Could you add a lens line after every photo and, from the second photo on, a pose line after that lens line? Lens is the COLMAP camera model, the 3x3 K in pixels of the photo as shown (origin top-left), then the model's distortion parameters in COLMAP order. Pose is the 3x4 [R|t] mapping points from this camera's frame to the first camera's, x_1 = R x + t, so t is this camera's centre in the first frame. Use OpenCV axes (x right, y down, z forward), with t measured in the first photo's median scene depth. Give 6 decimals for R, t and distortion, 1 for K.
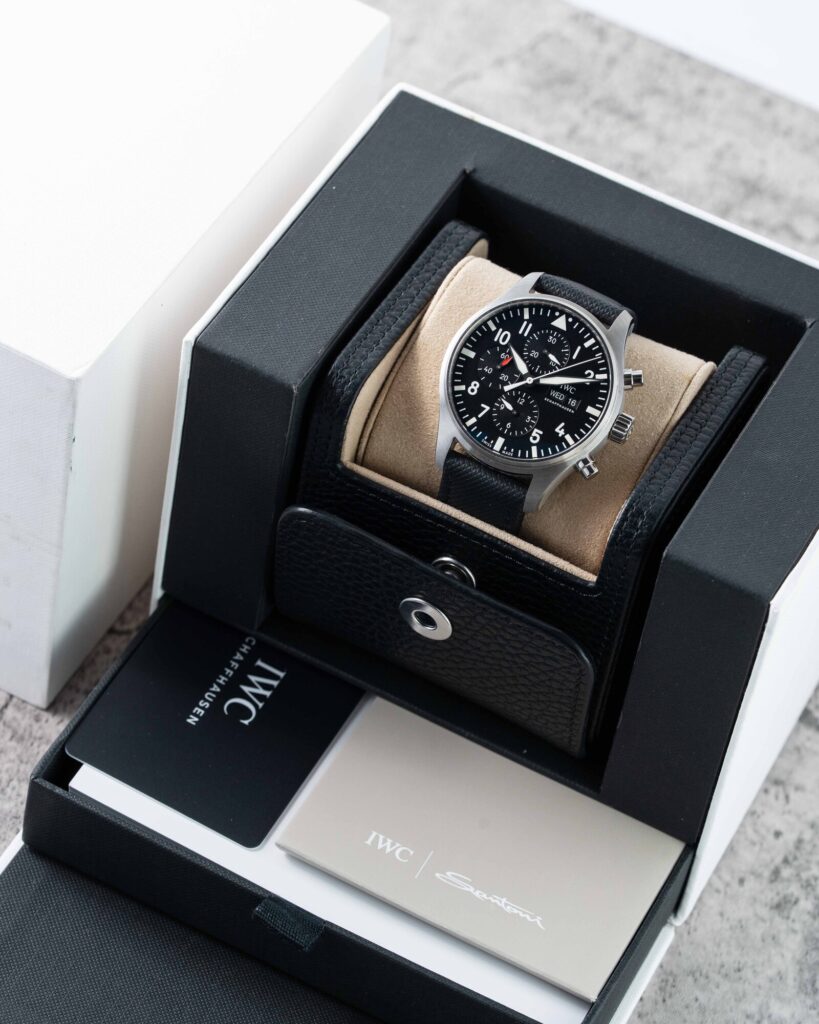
lens RADIAL K [[3857.5, 0, 406.9], [0, 3857.5, 512.7], [0, 0, 1]] dist [-0.215177, 0.000000]
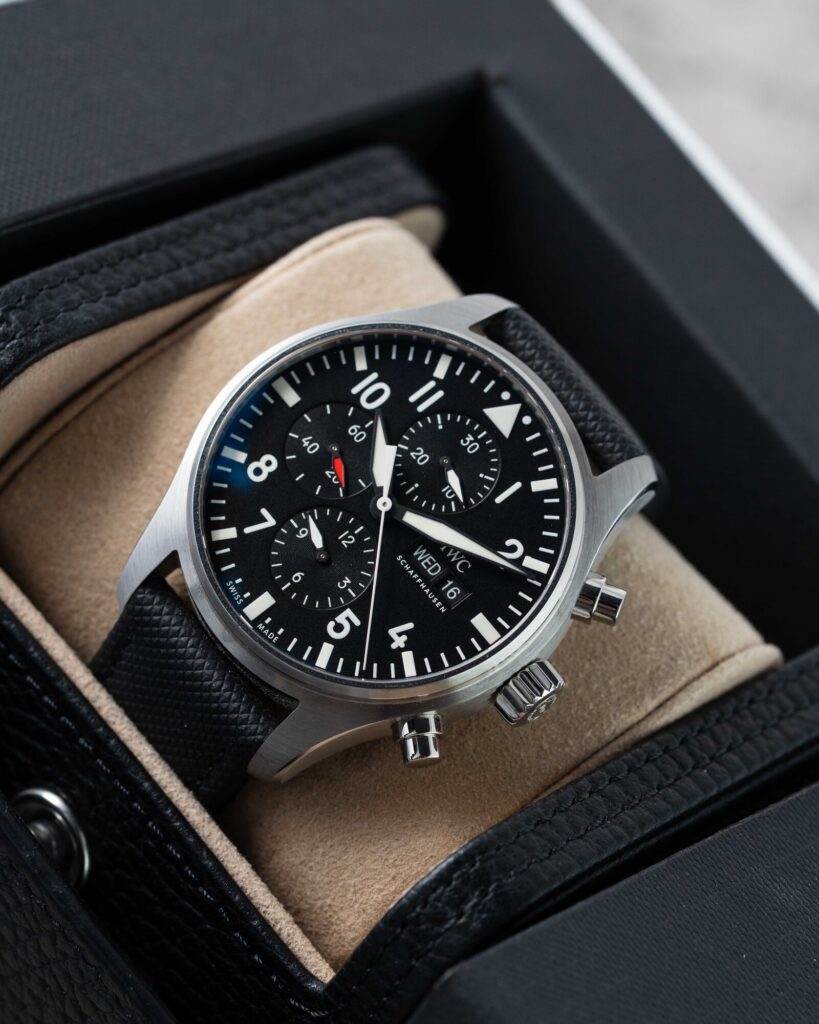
lens RADIAL K [[4351.1, 0, 415.4], [0, 4351.1, 520.4], [0, 0, 1]] dist [0.023019, 0.000000]
pose [[0.907360, 0.420171, -0.012433, 0.041832], [-0.419973, 0.904878, -0.069422, 0.000278], [-0.017919, 0.068212, 0.997510, 0.503507]]
